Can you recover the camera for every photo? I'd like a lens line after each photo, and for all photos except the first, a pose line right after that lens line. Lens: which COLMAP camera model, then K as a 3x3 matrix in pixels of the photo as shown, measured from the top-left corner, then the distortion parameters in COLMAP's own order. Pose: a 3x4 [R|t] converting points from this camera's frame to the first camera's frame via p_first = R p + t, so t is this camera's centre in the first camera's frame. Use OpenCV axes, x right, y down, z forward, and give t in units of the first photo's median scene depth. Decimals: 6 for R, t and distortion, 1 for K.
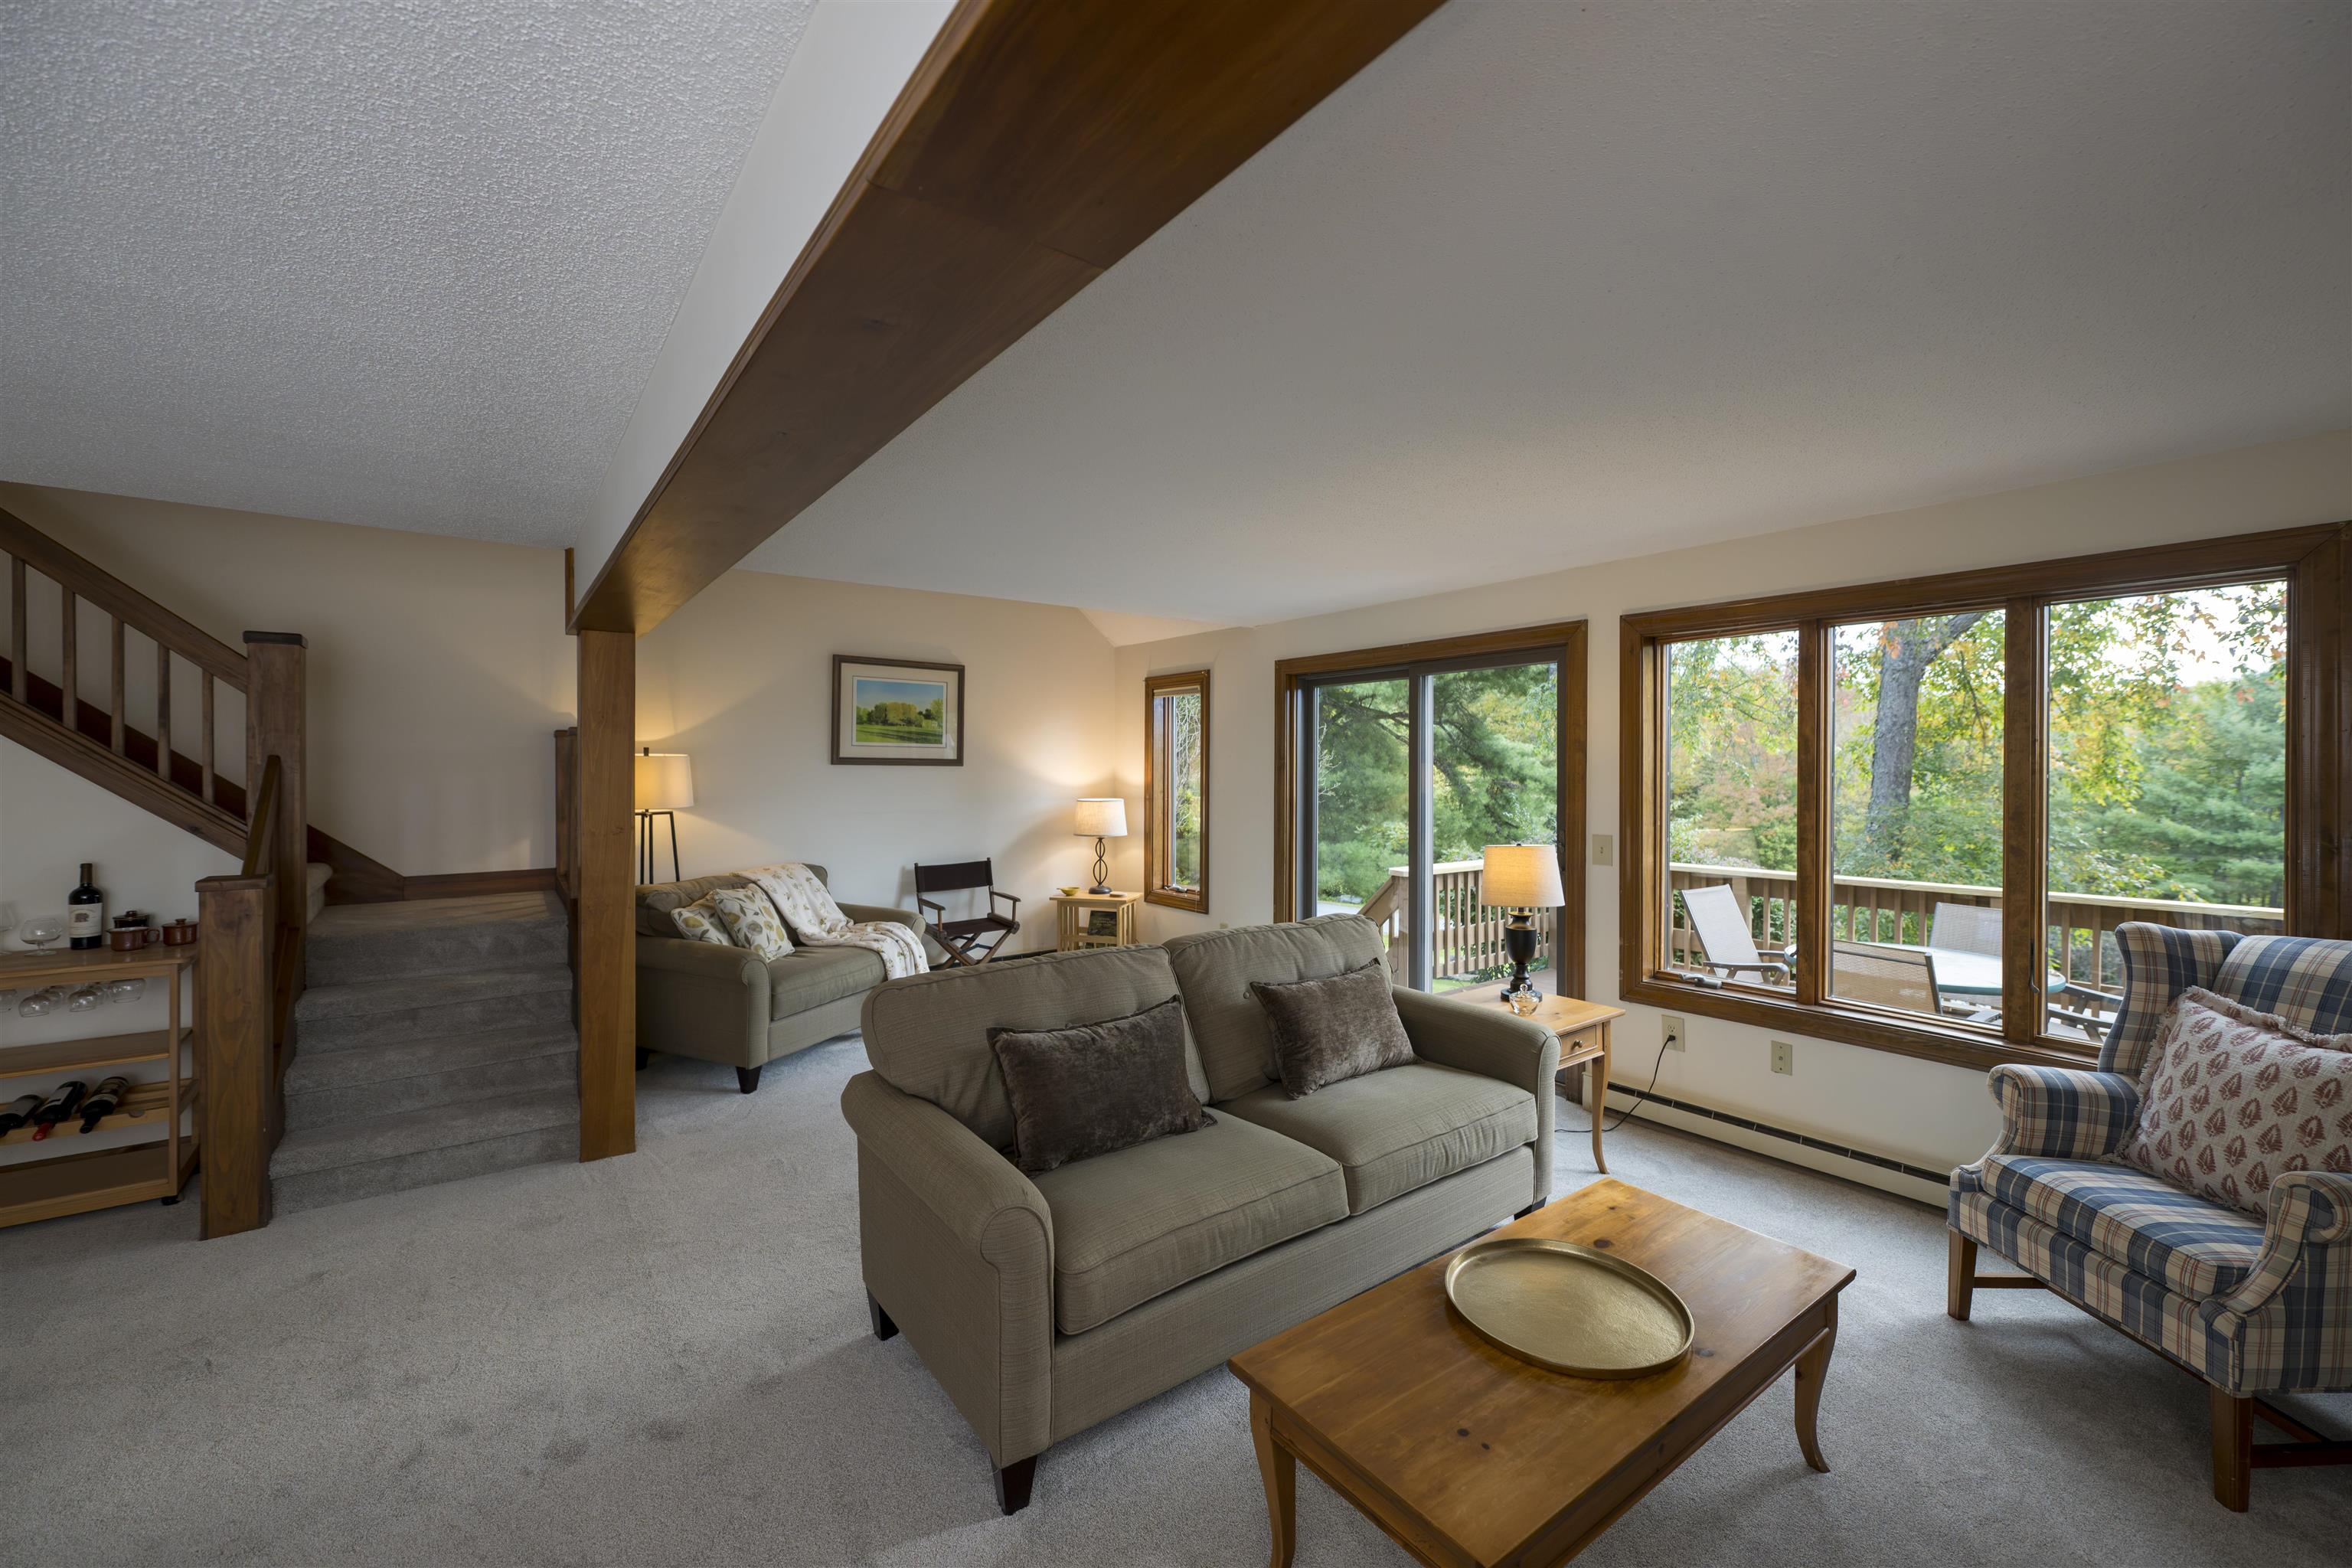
lens RADIAL K [[939.8, 0, 1181.6], [0, 939.8, 765.9], [0, 0, 1]] dist [-0.002670, -0.000656]
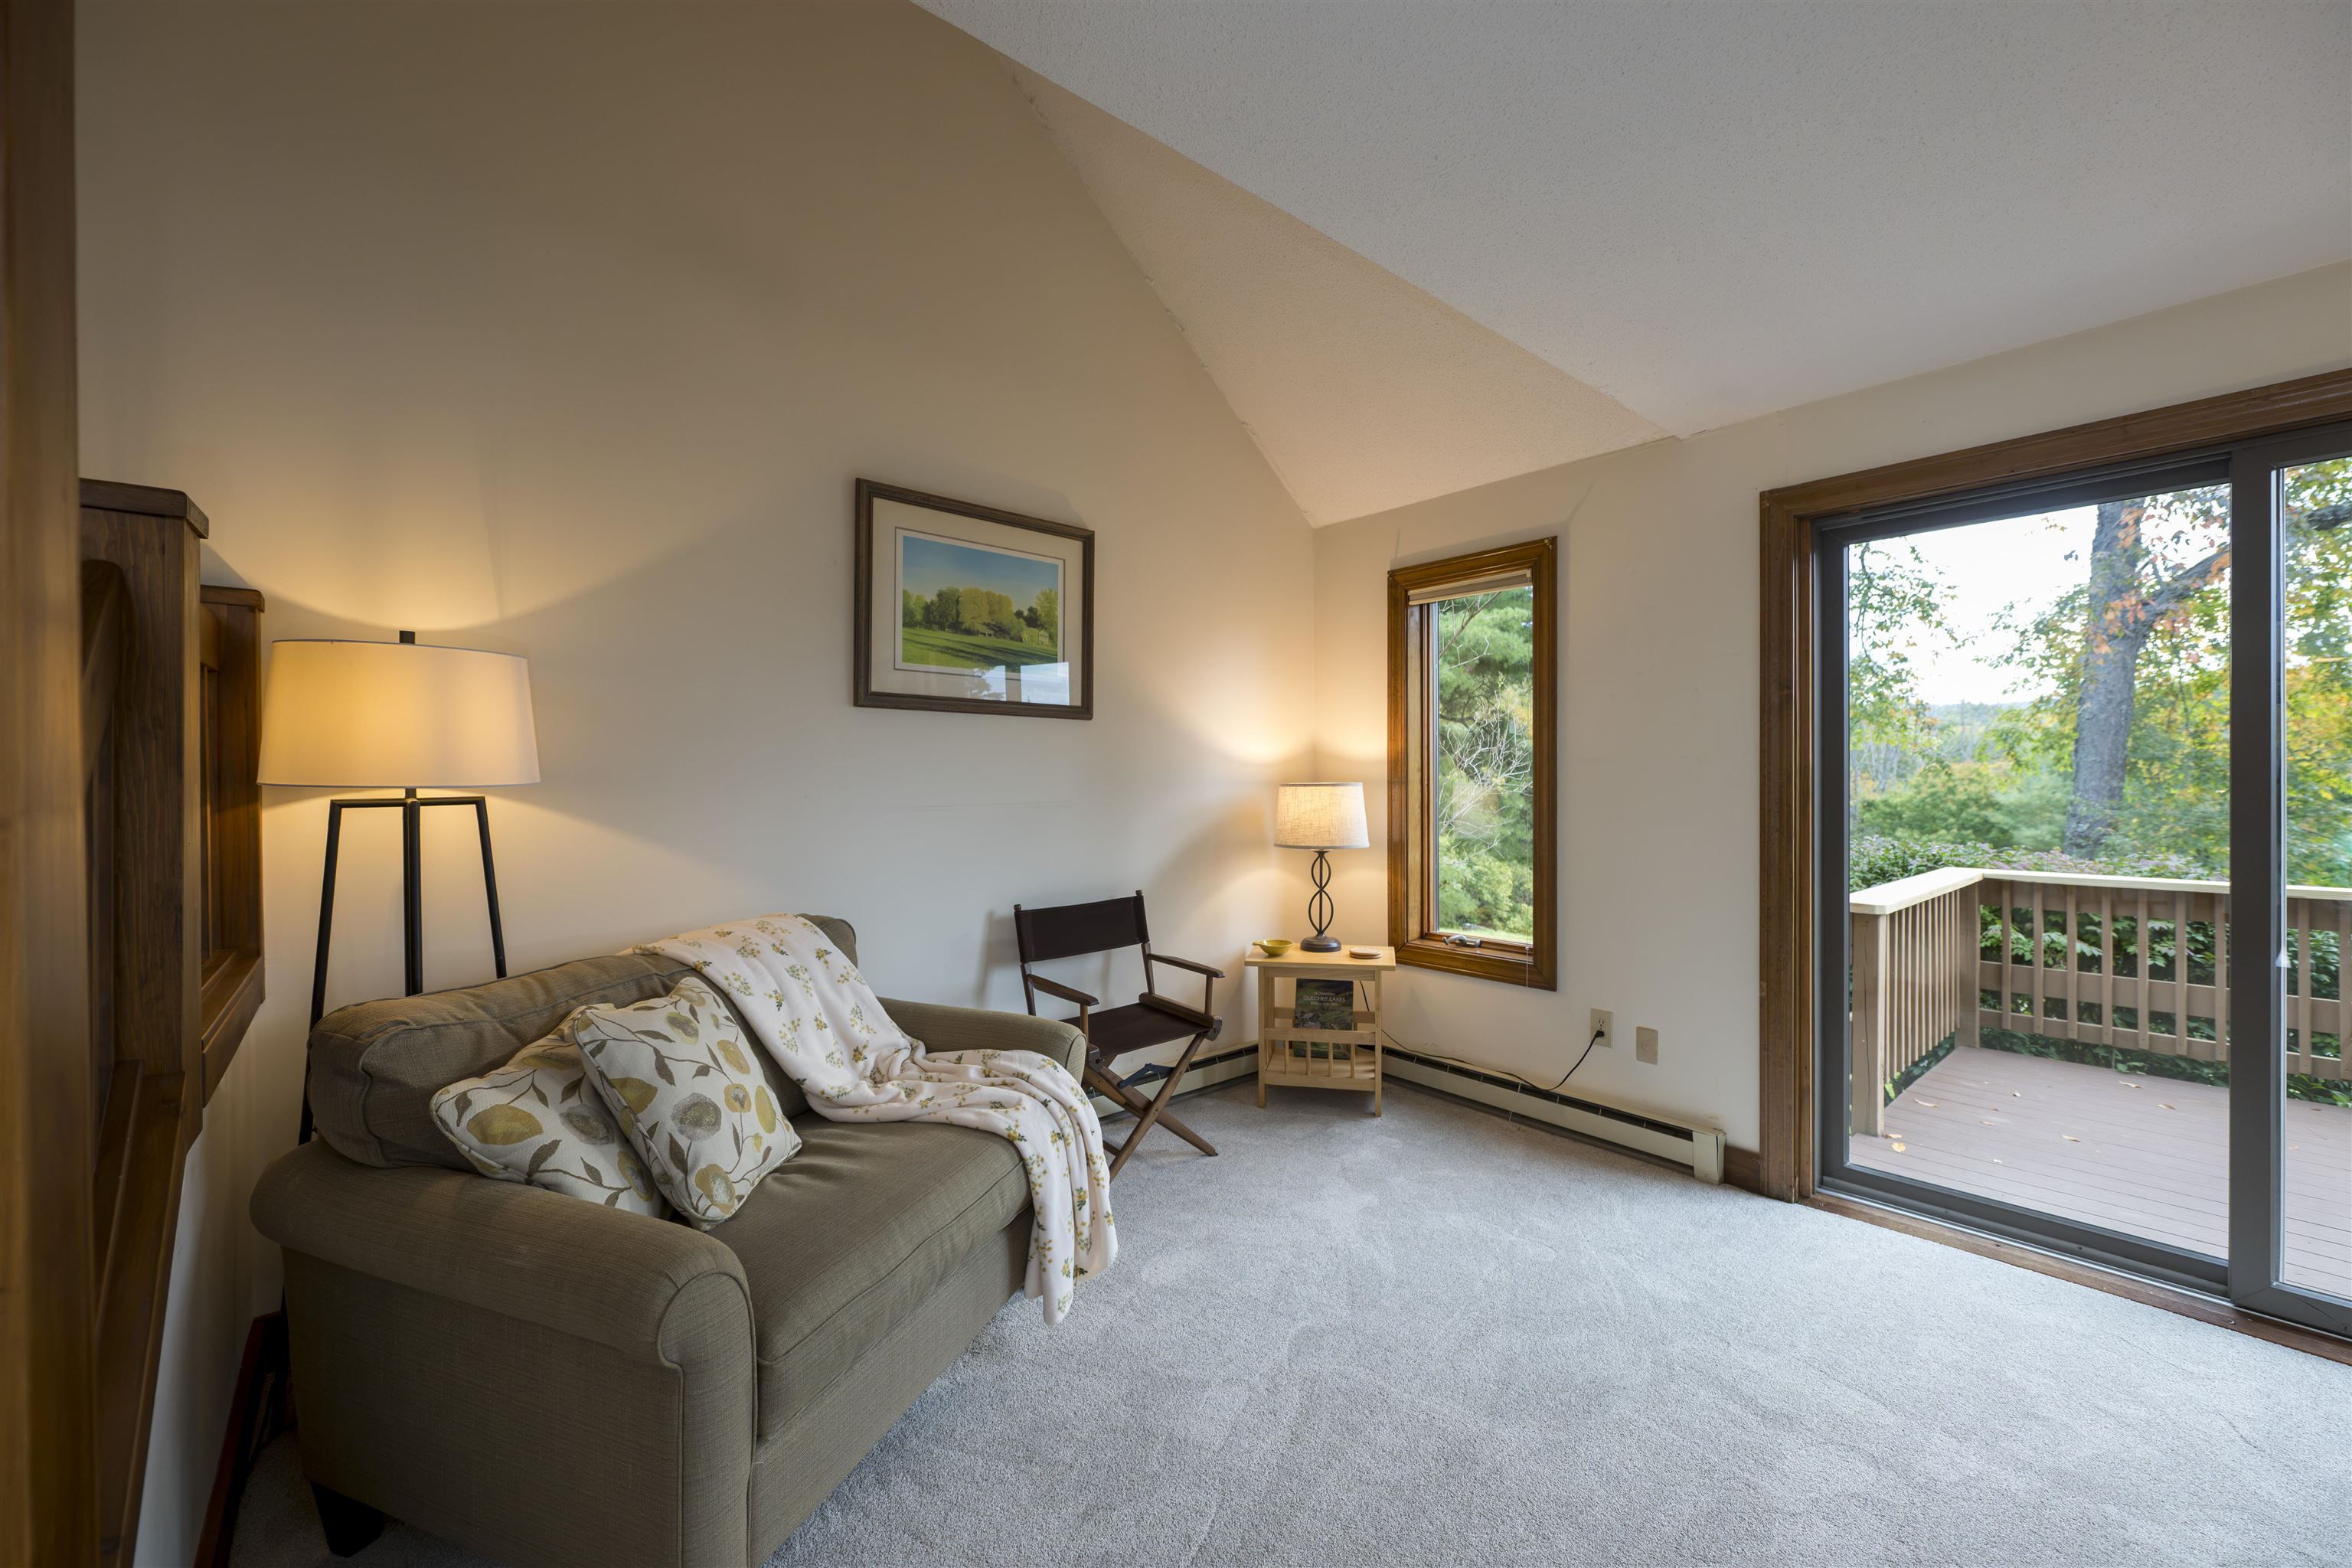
lens RADIAL K [[939.8, 0, 1182.5], [0, 939.8, 781.7], [0, 0, 1]] dist [-0.002670, -0.000656]
pose [[0.998278, -0.006131, 0.058339, -0.236686], [0.005815, 0.999968, 0.005574, 0.036196], [-0.058371, -0.005225, 0.998281, 0.515482]]
